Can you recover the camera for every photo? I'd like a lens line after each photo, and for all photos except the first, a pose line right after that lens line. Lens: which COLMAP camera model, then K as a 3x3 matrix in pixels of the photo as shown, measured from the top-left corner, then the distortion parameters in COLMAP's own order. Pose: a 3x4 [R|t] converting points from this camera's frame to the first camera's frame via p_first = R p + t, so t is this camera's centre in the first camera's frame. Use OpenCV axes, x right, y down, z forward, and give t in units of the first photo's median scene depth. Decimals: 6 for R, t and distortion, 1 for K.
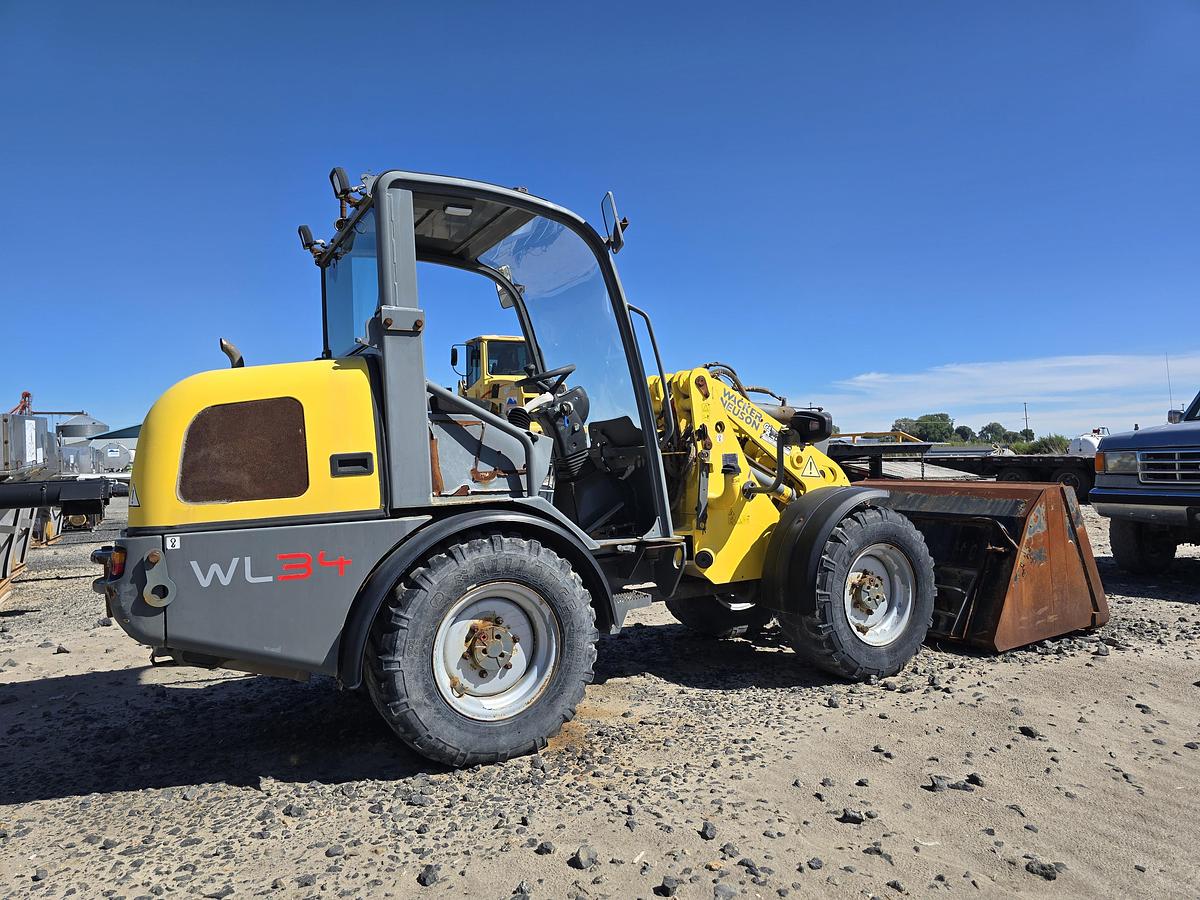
lens RADIAL K [[814.6, 0, 607.4], [0, 814.6, 456.5], [0, 0, 1]] dist [0.052361, -0.049548]
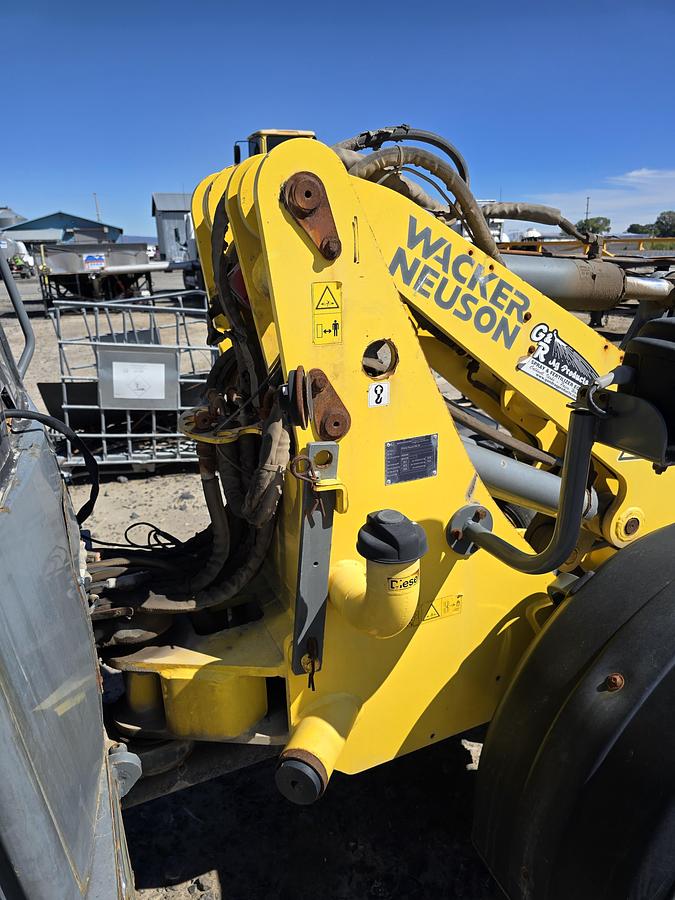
lens RADIAL K [[610.9, 0, 339.9], [0, 610.9, 451.0], [0, 0, 1]] dist [0.052361, -0.049548]
pose [[0.994130, 0.039407, -0.100758, 0.142212], [-0.005337, 0.948034, 0.318125, -0.073441], [0.108058, -0.315720, 0.942679, 0.745386]]
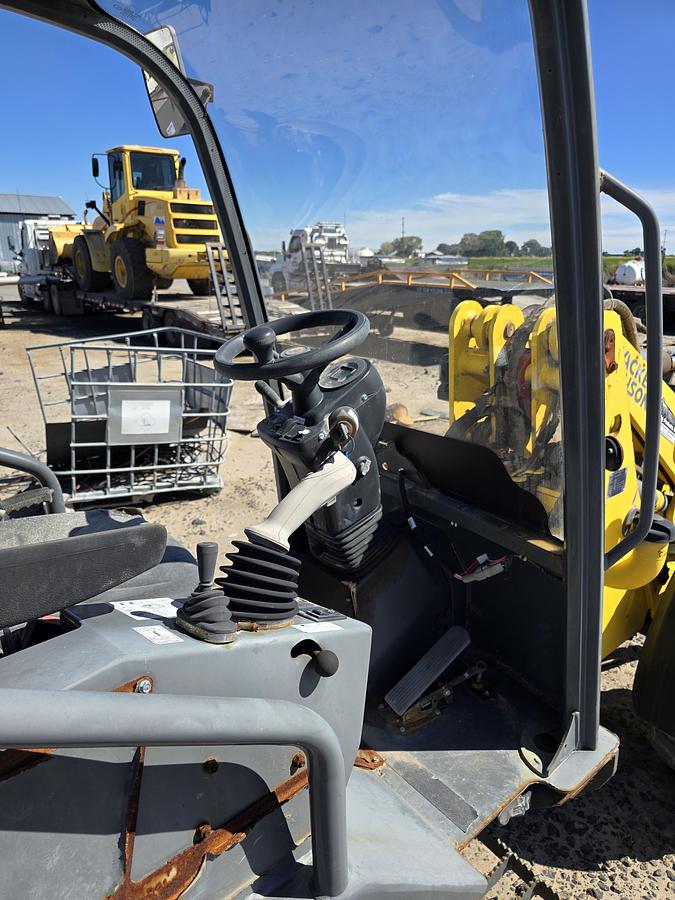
lens RADIAL K [[610.9, 0, 342.4], [0, 610.9, 457.2], [0, 0, 1]] dist [0.052361, -0.049548]
pose [[0.986553, -0.016879, 0.162568, -0.092280], [-0.034340, 0.951044, 0.307143, -0.126352], [-0.159794, -0.308595, 0.937675, 0.633370]]
